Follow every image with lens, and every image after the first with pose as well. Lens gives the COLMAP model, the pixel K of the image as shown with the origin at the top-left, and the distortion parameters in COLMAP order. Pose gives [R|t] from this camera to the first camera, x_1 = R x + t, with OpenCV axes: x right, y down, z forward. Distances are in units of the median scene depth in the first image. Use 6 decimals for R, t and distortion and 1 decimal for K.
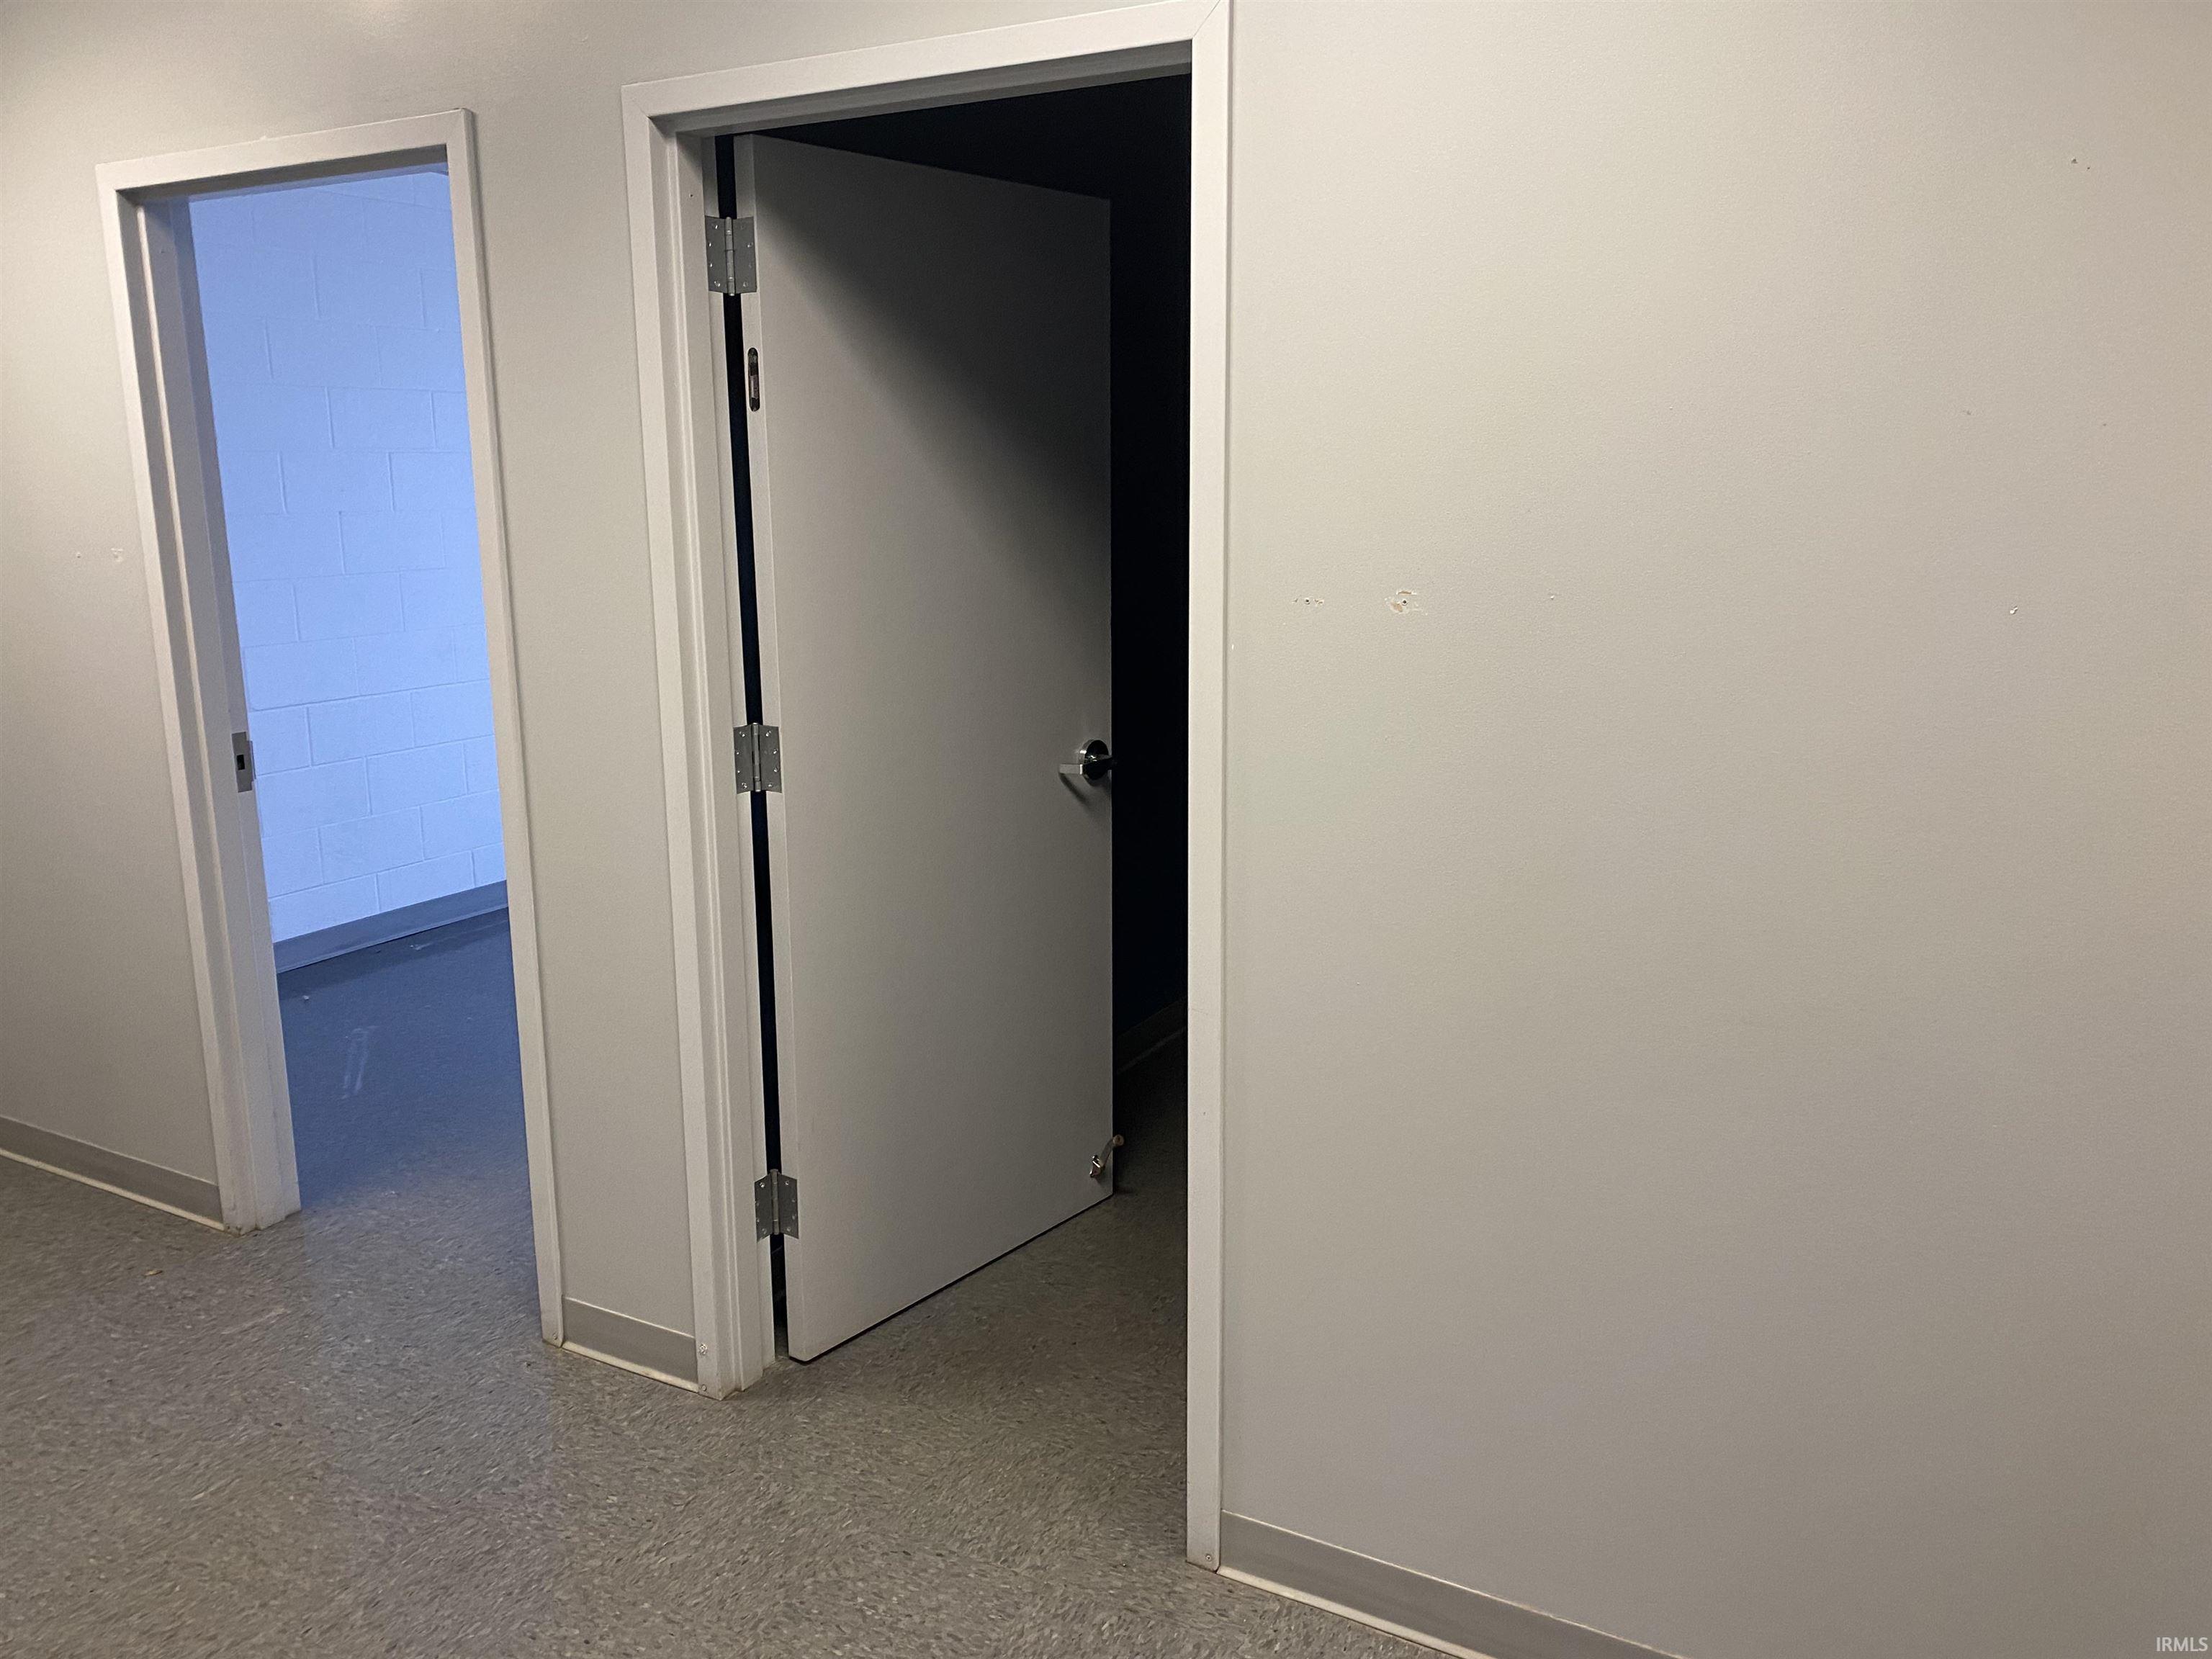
lens RADIAL K [[1686.6, 0, 1103.3], [0, 1686.6, 825.2], [0, 0, 1]] dist [0.023704, -0.023787]
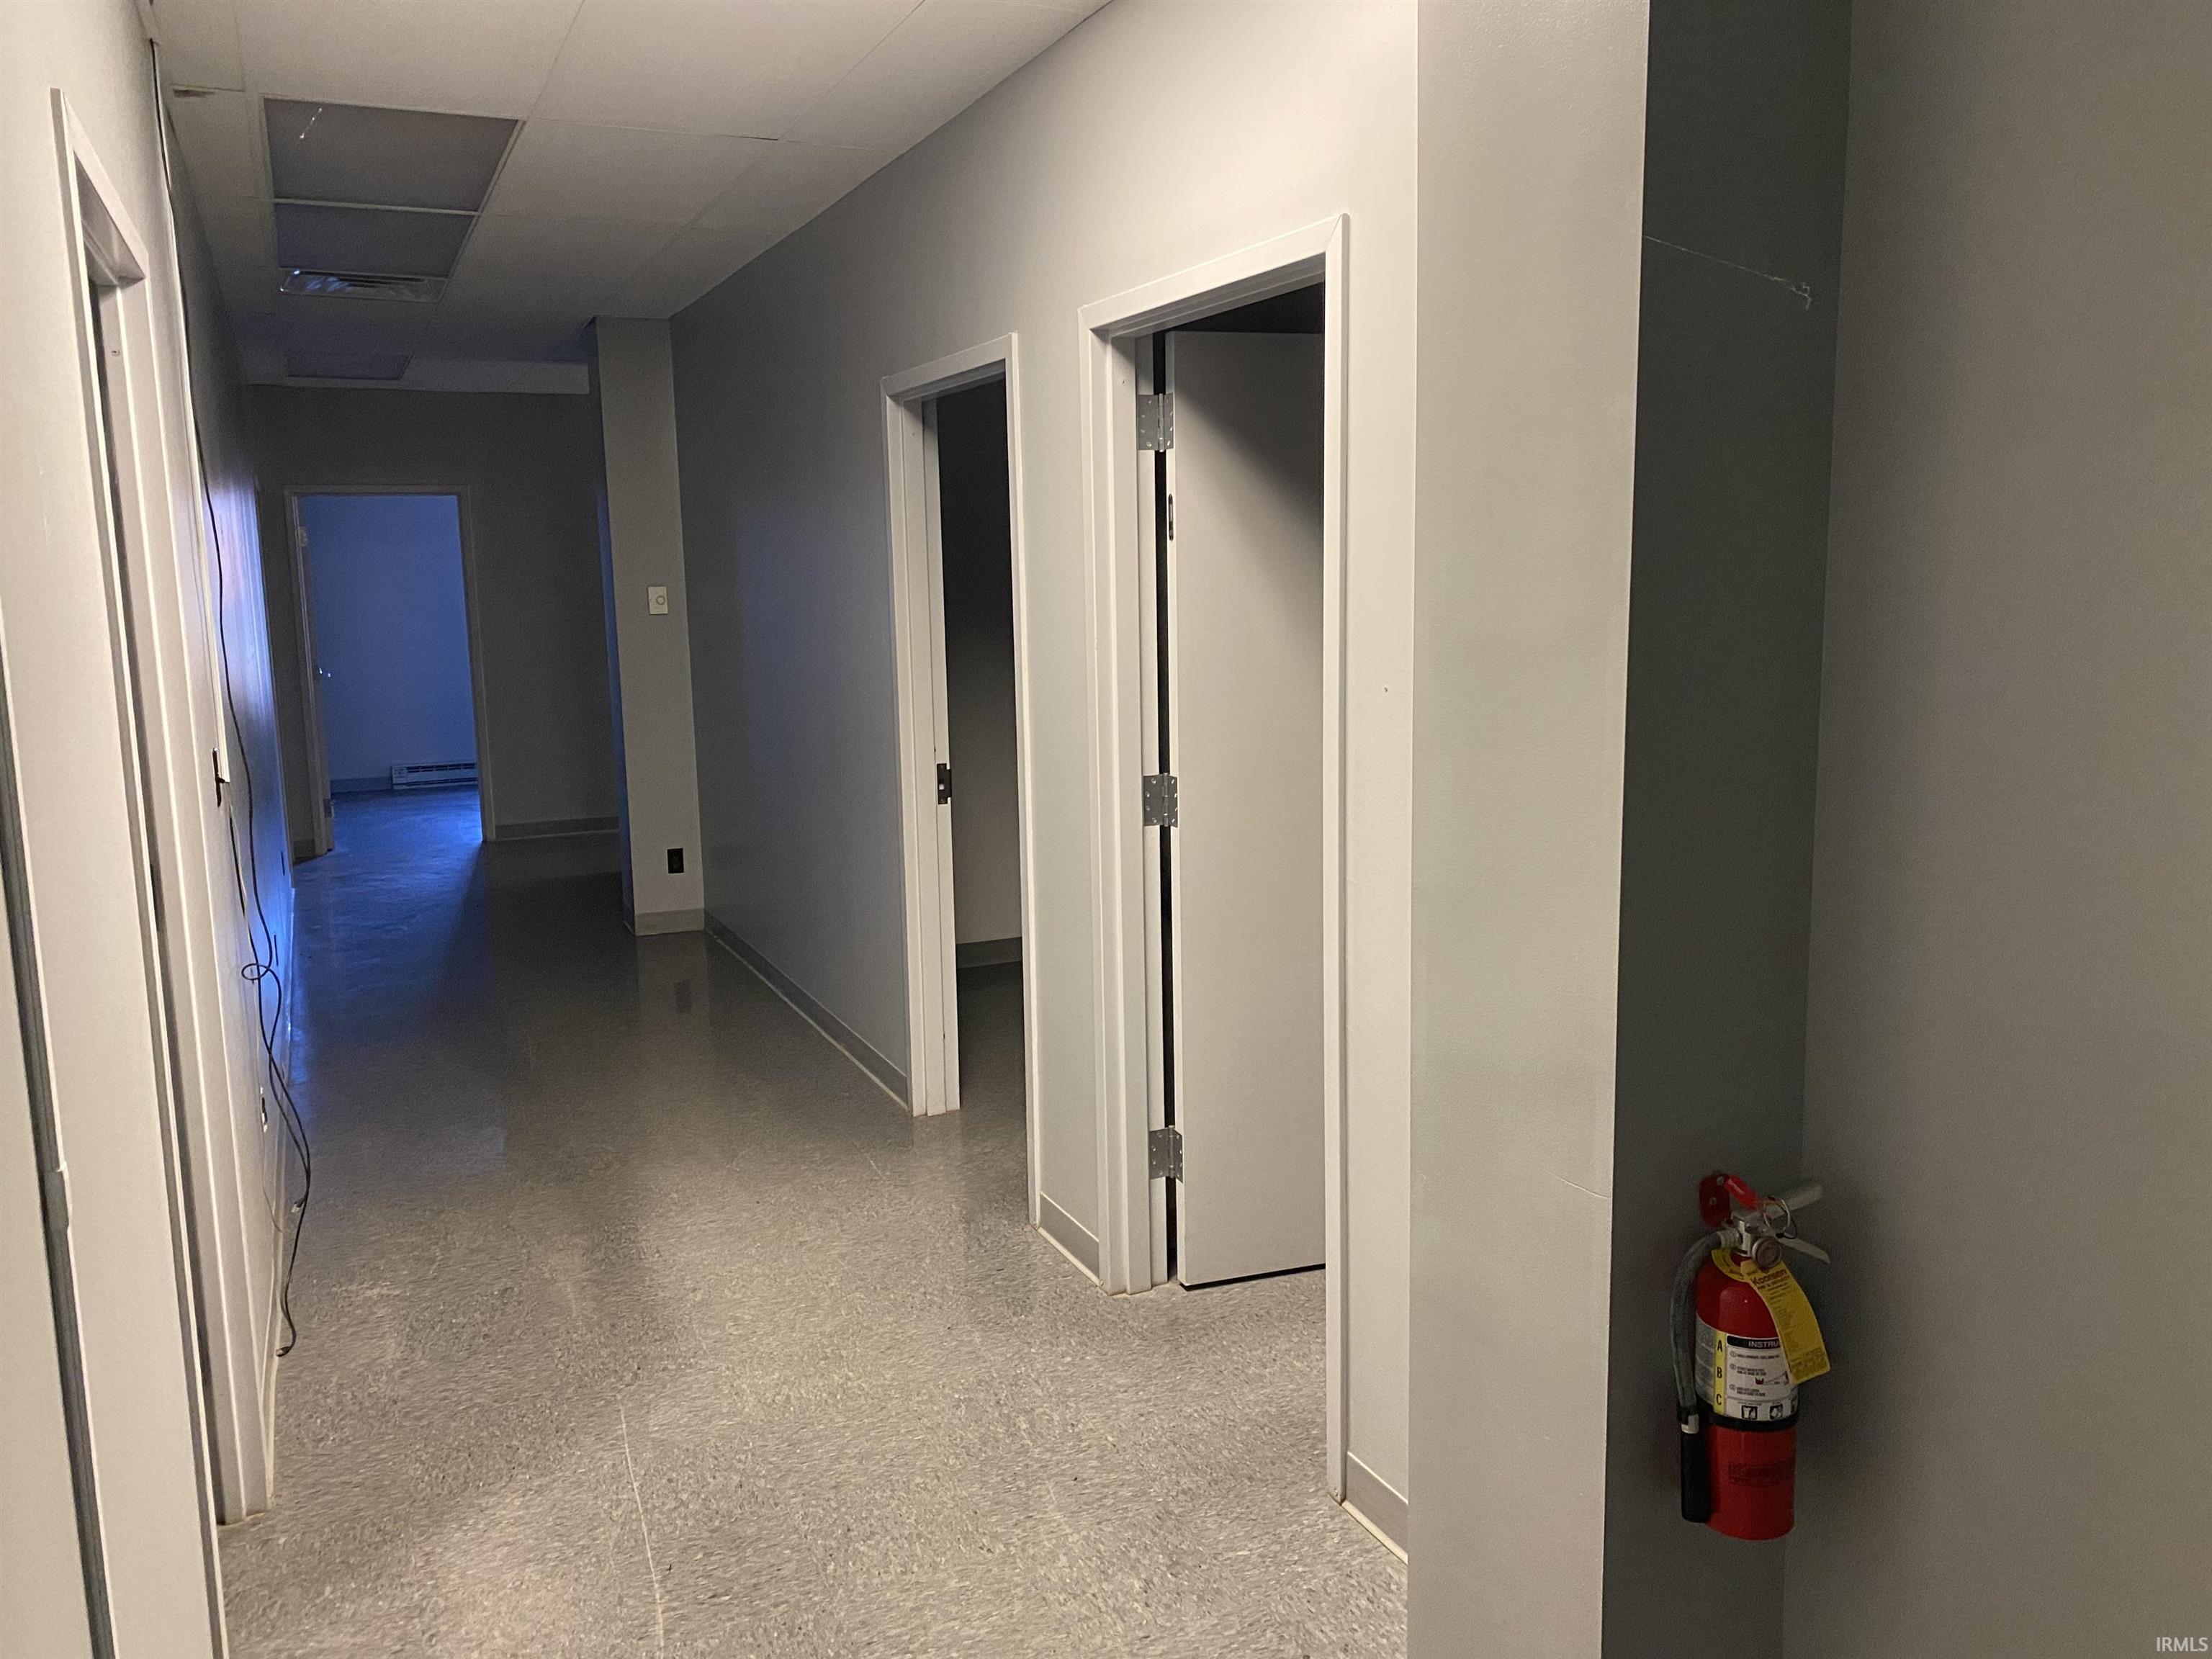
lens RADIAL K [[1686.6, 0, 1111.7], [0, 1686.6, 849.6], [0, 0, 1]] dist [0.023704, -0.023787]
pose [[0.816346, 0.090906, -0.570364, 0.508662], [-0.109109, 0.994027, 0.002266, -0.000328], [0.567164, 0.060382, 0.821389, -0.088580]]
